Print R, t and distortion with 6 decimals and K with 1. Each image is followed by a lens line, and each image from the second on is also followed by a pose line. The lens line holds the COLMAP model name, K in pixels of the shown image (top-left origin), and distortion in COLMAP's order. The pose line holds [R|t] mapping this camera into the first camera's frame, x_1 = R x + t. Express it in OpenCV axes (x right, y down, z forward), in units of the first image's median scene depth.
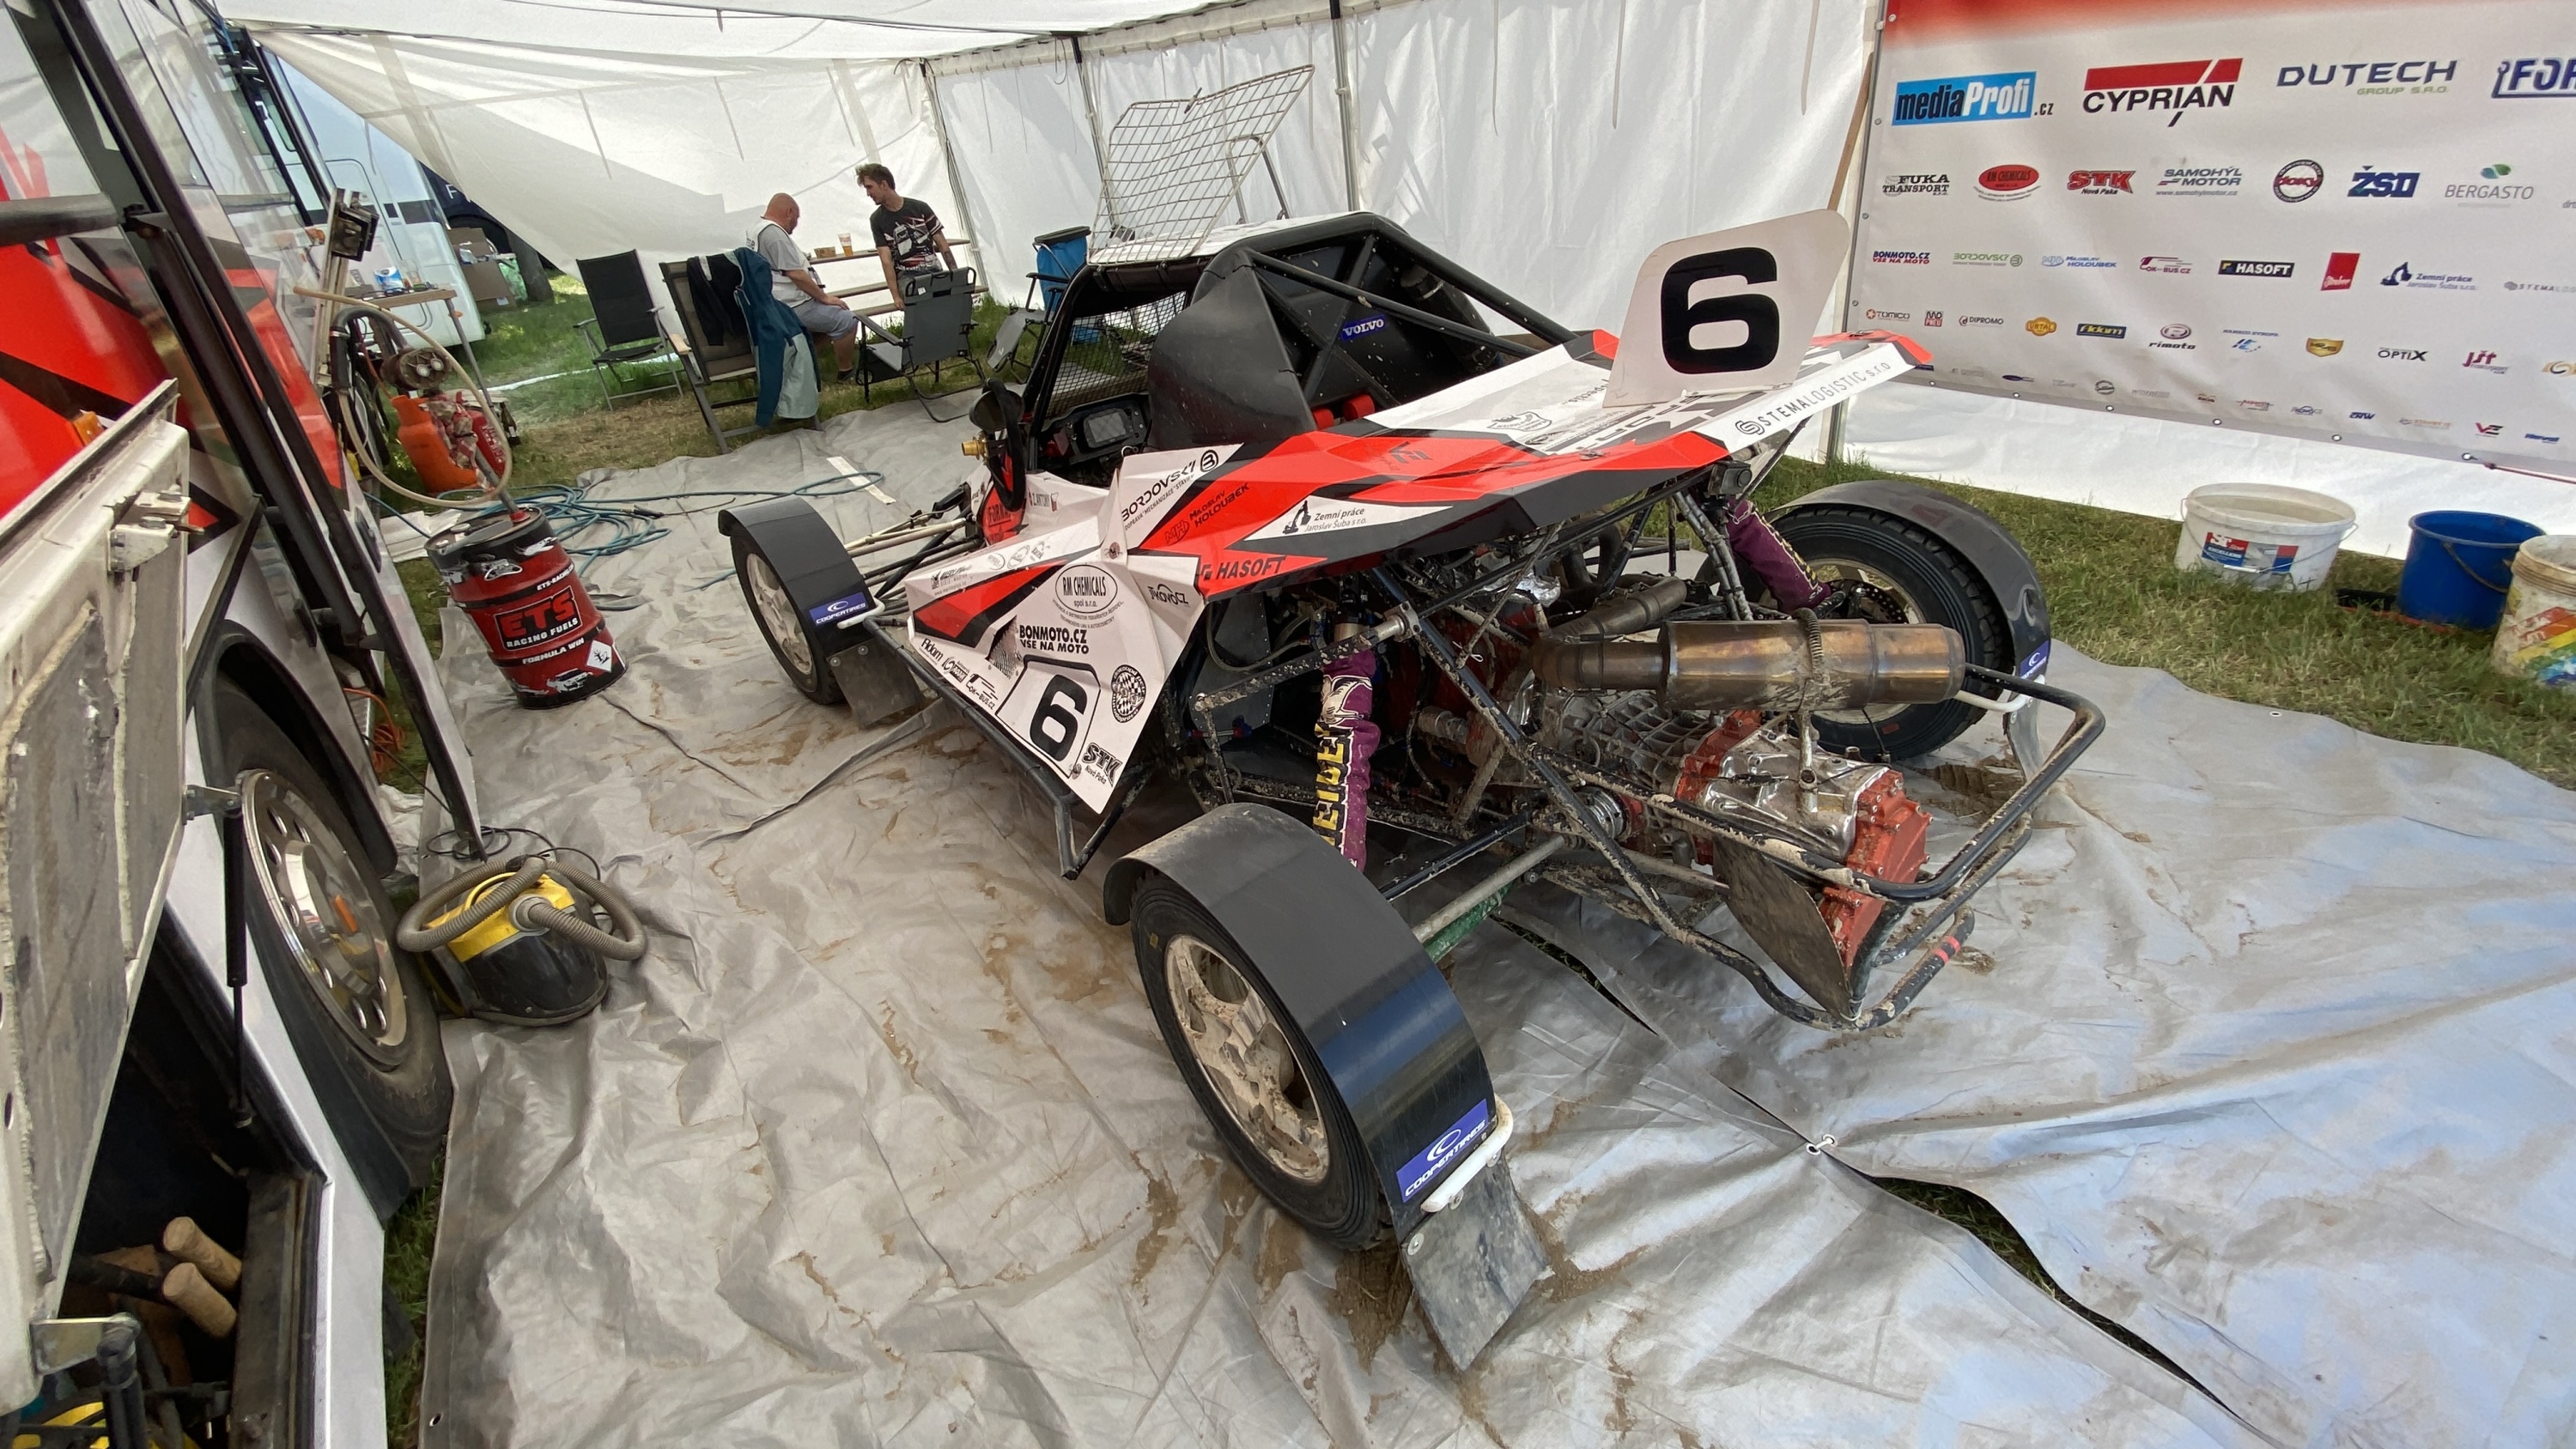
lens RADIAL K [[1047.6, 0, 1286.9], [0, 1047.6, 726.3], [0, 0, 1]] dist [0.020064, -0.020760]
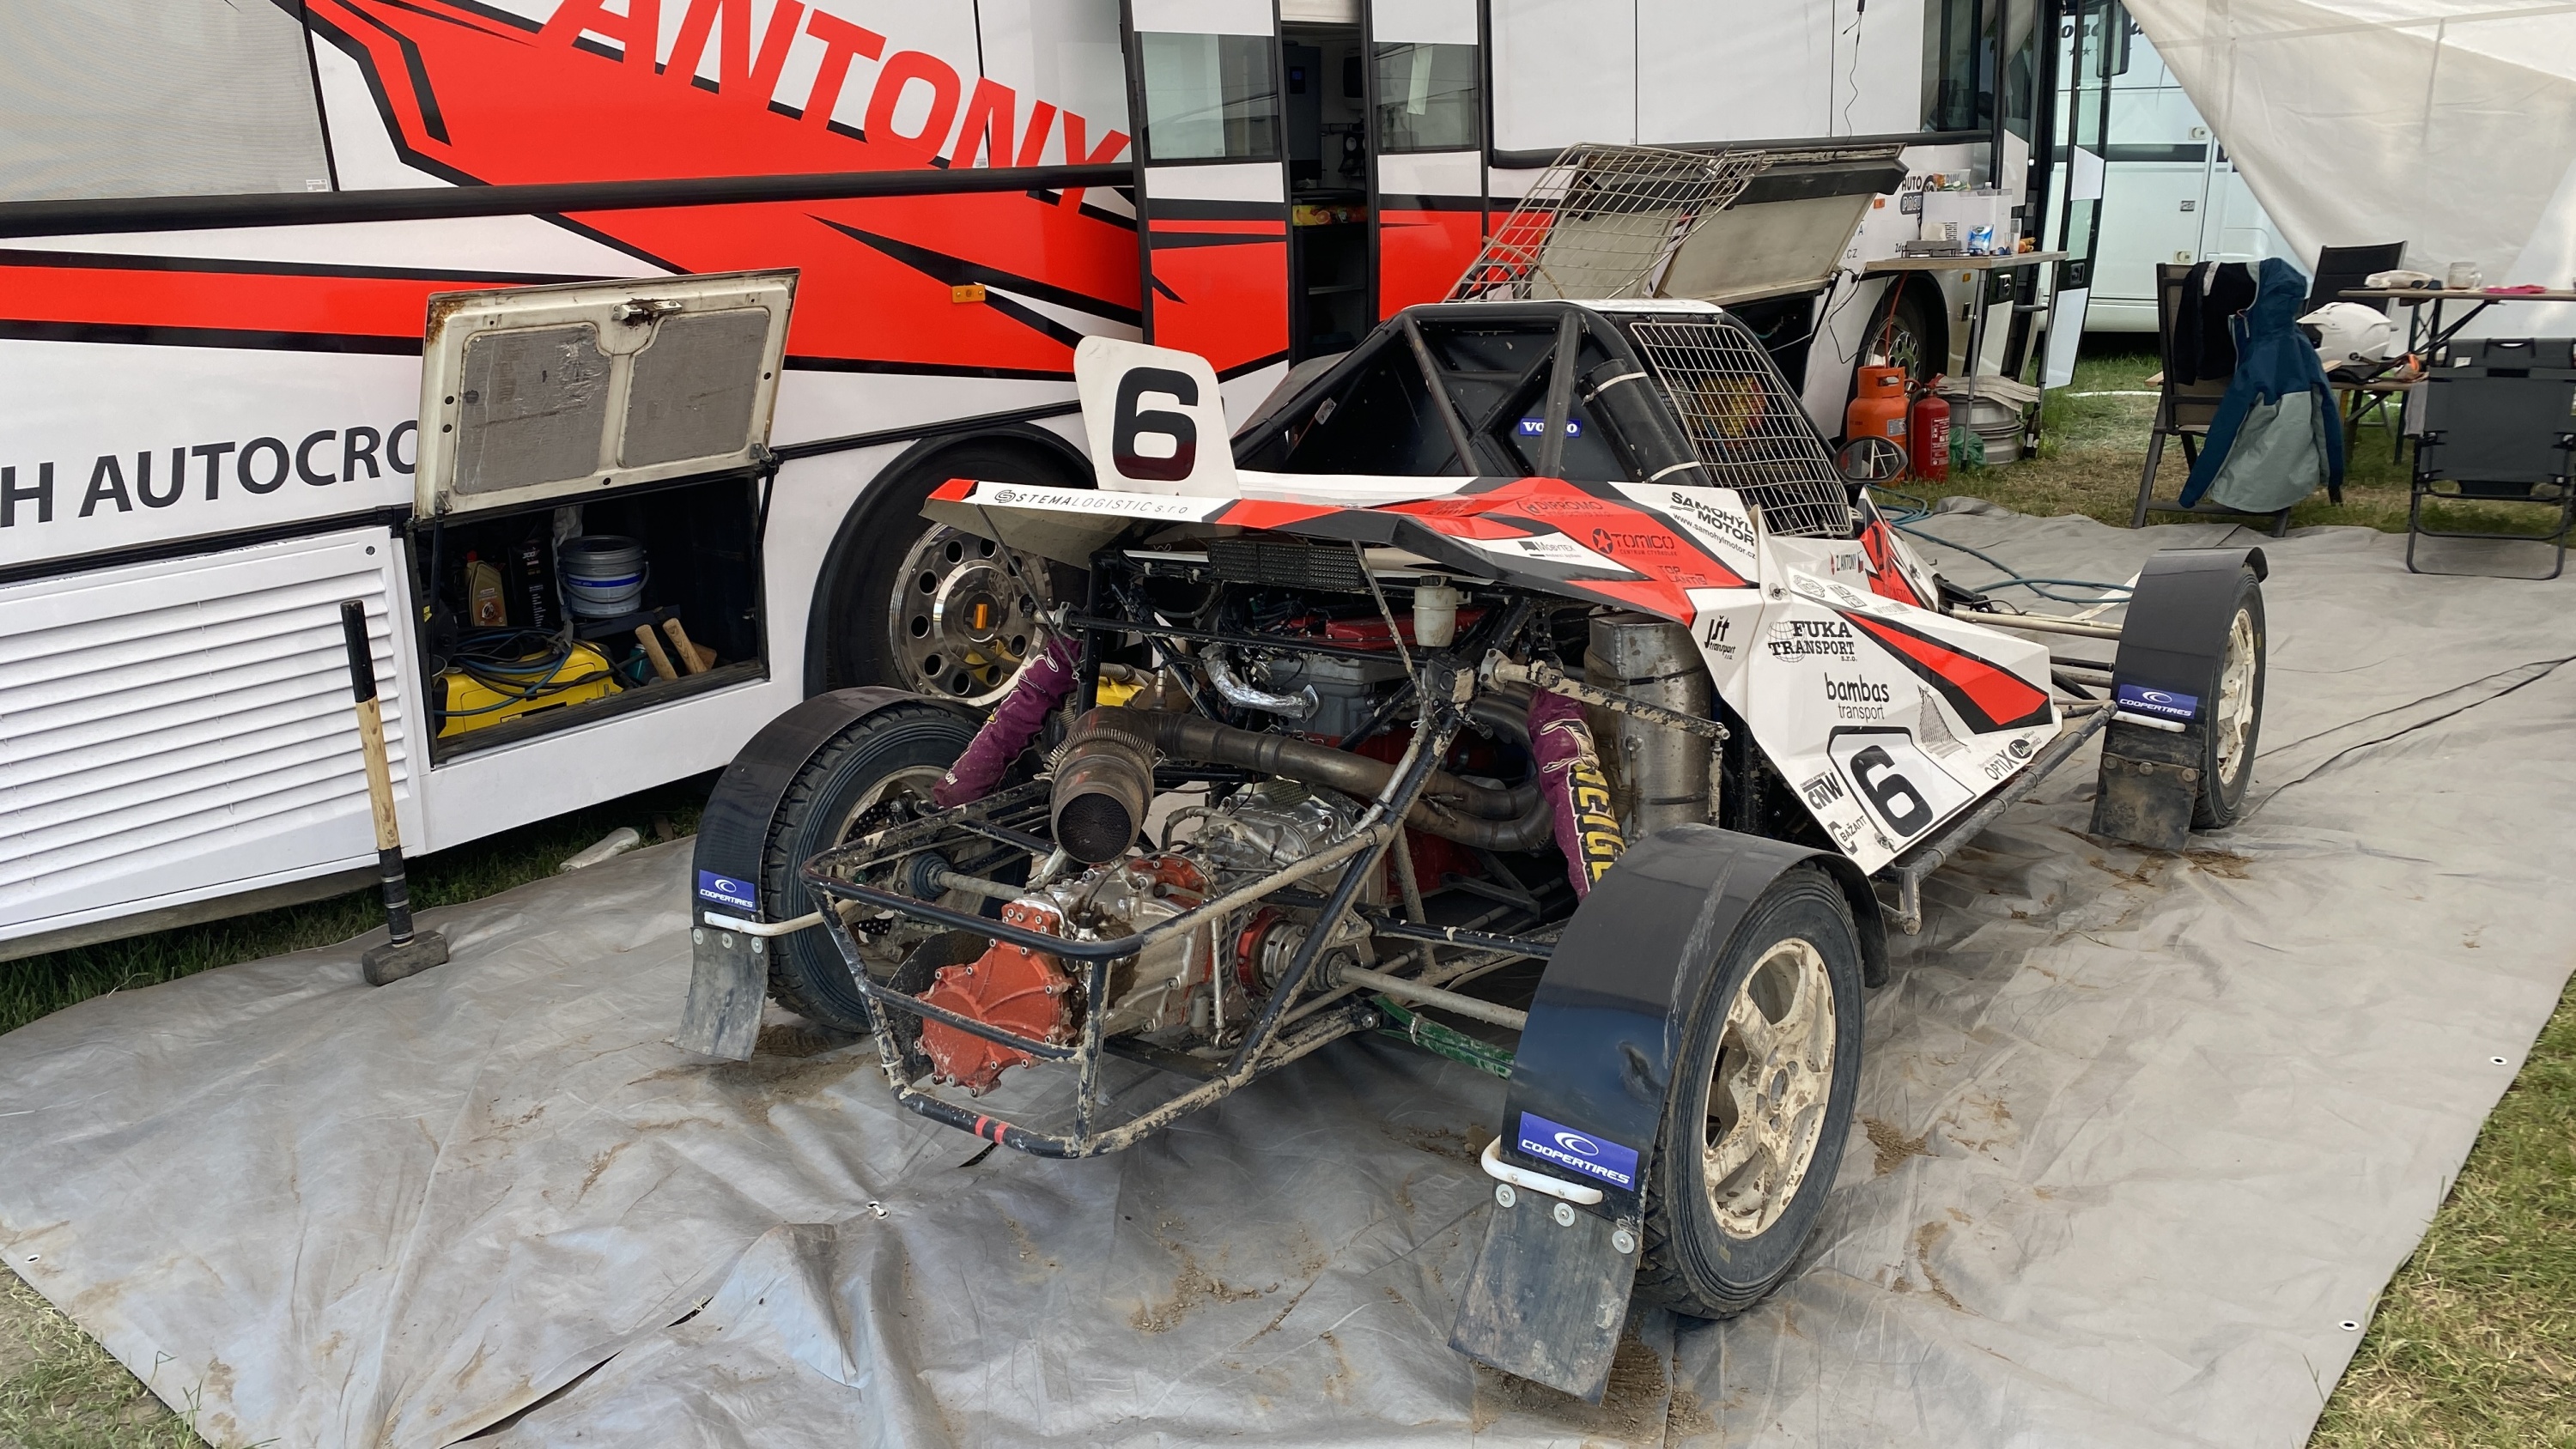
lens RADIAL K [[1971.7, 0, 1288.0], [0, 1971.7, 724.5], [0, 0, 1]] dist [0.021268, -0.009587]
pose [[0.222768, 0.337532, -0.914574, 1.214787], [-0.480578, 0.854257, 0.198215, -0.305198], [0.848186, 0.395369, 0.352512, 0.287110]]
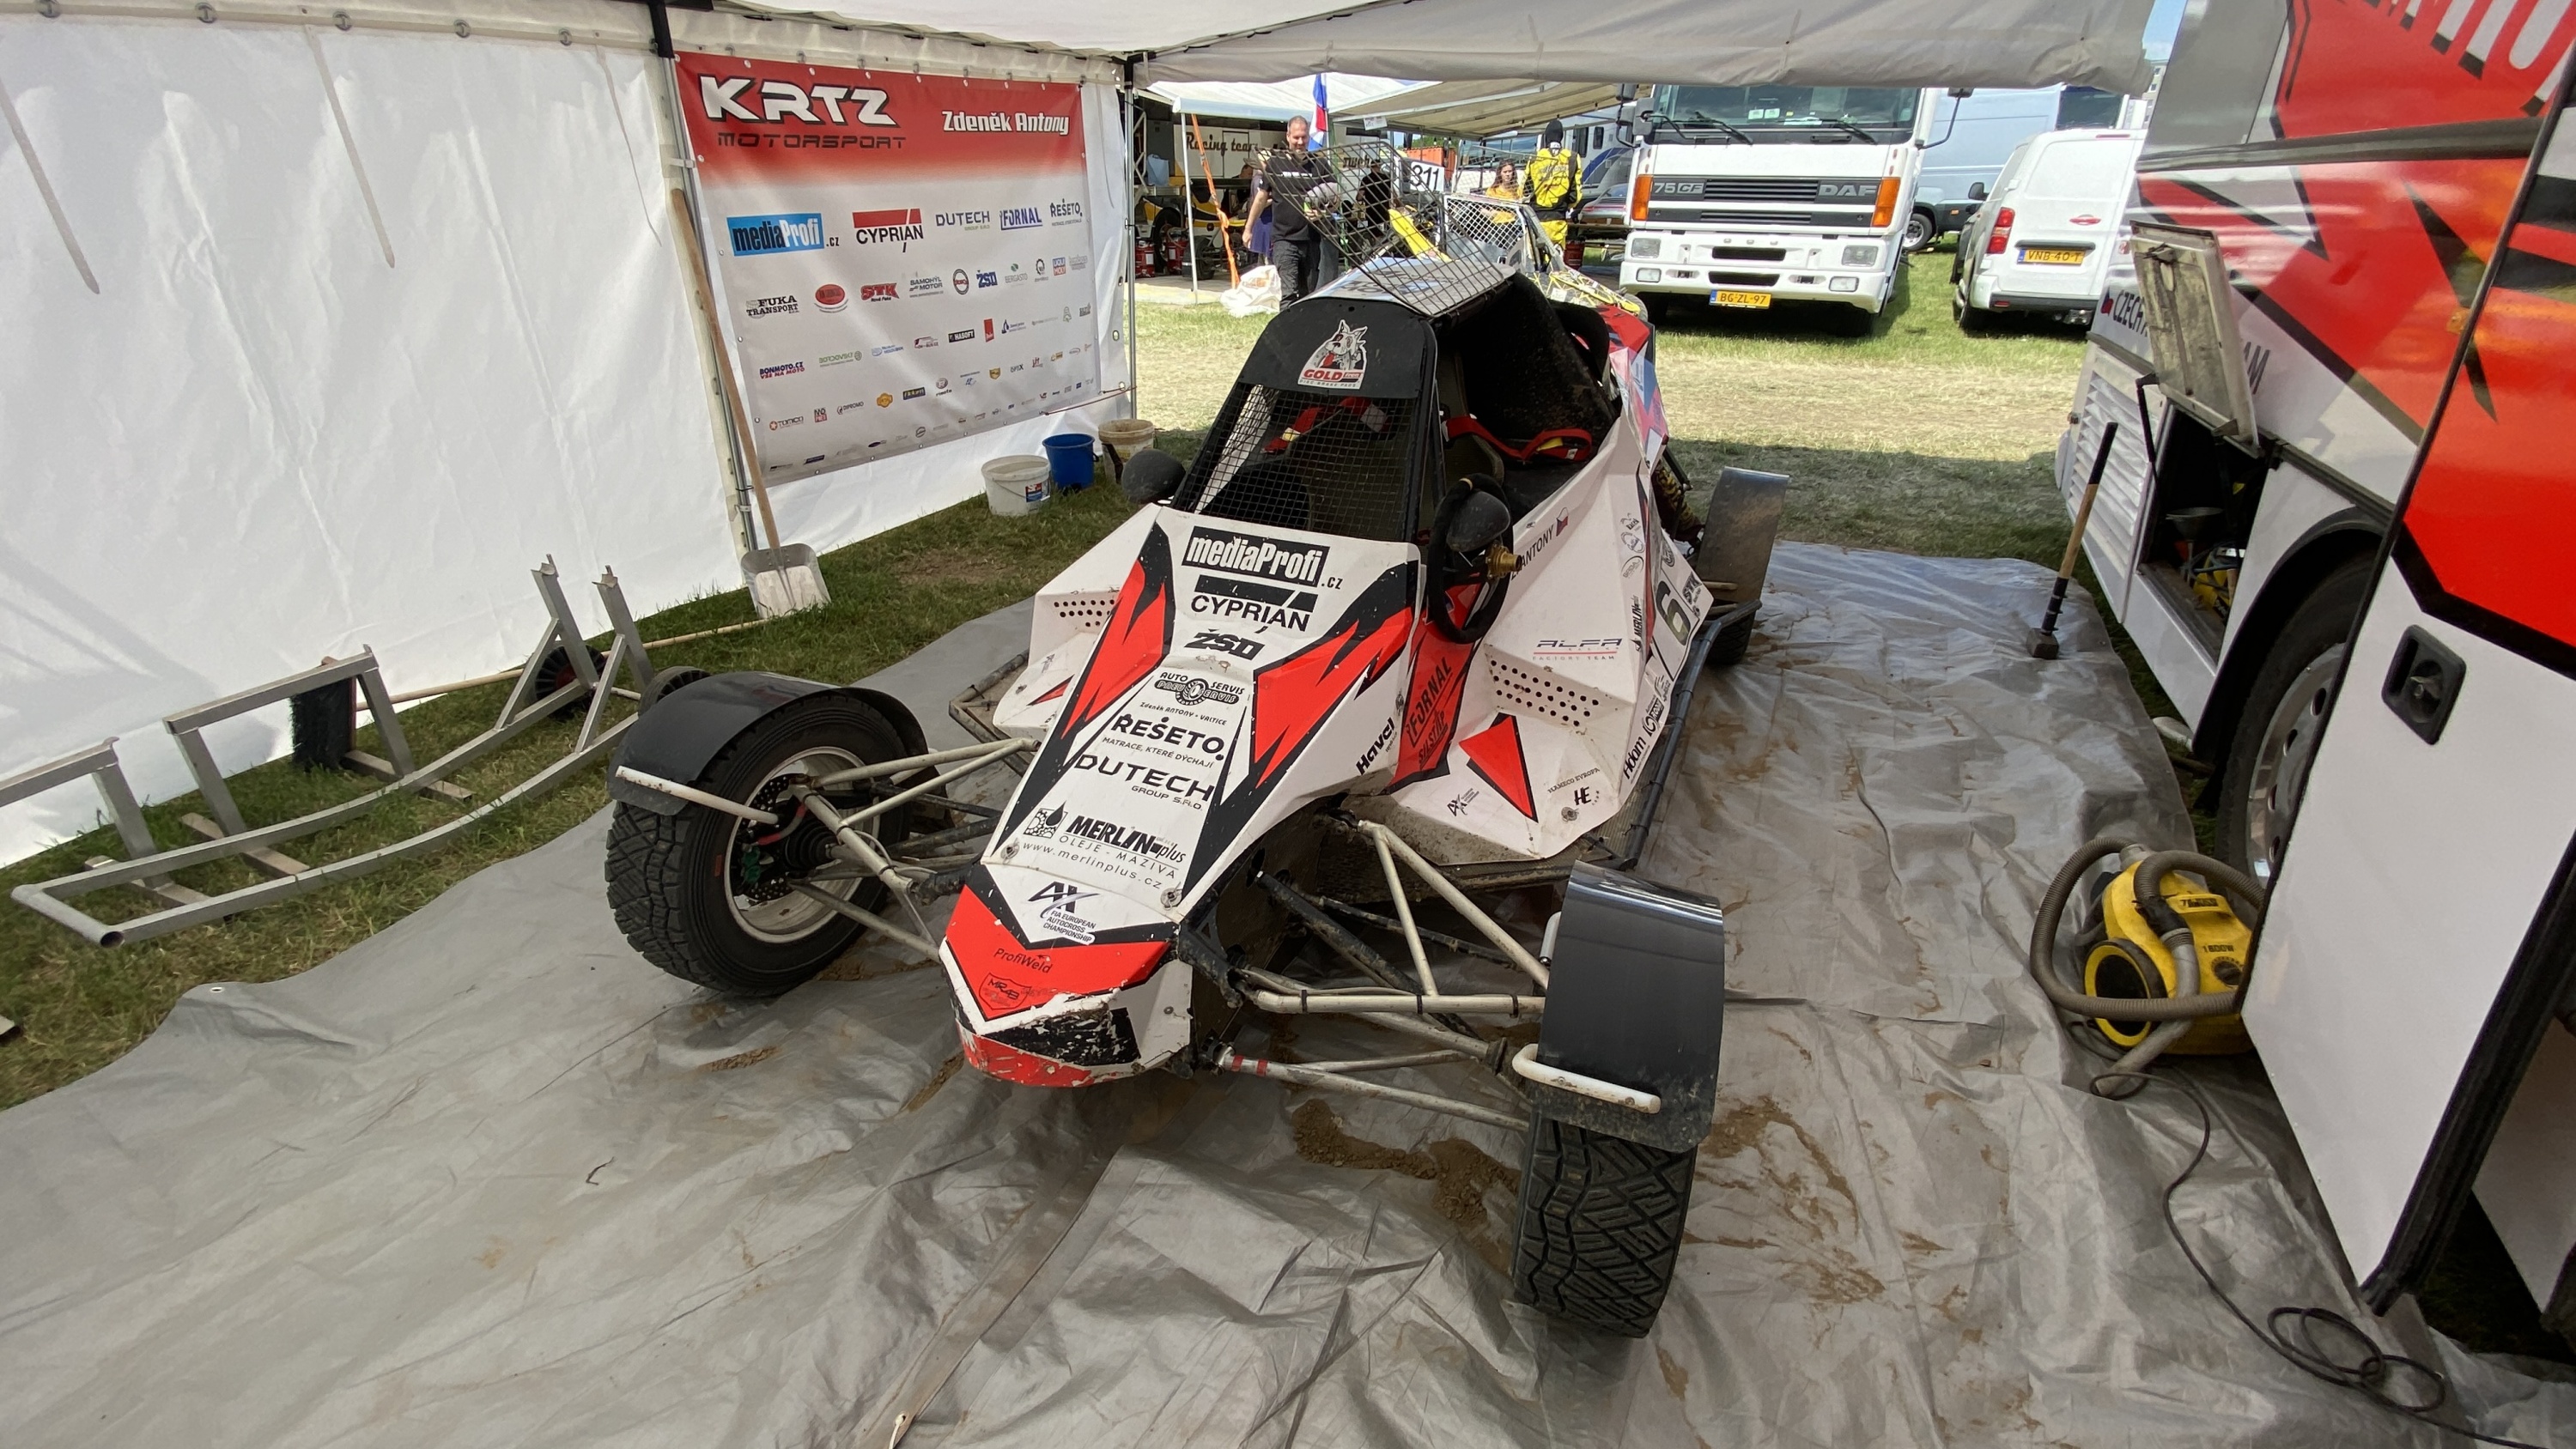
lens RADIAL K [[1047.6, 0, 1286.9], [0, 1047.6, 726.3], [0, 0, 1]] dist [0.020064, -0.020760]
pose [[-0.451298, -0.321713, 0.832365, -0.855795], [0.493840, 0.686868, 0.533231, -0.635553], [-0.743272, 0.651701, -0.151107, 1.252092]]
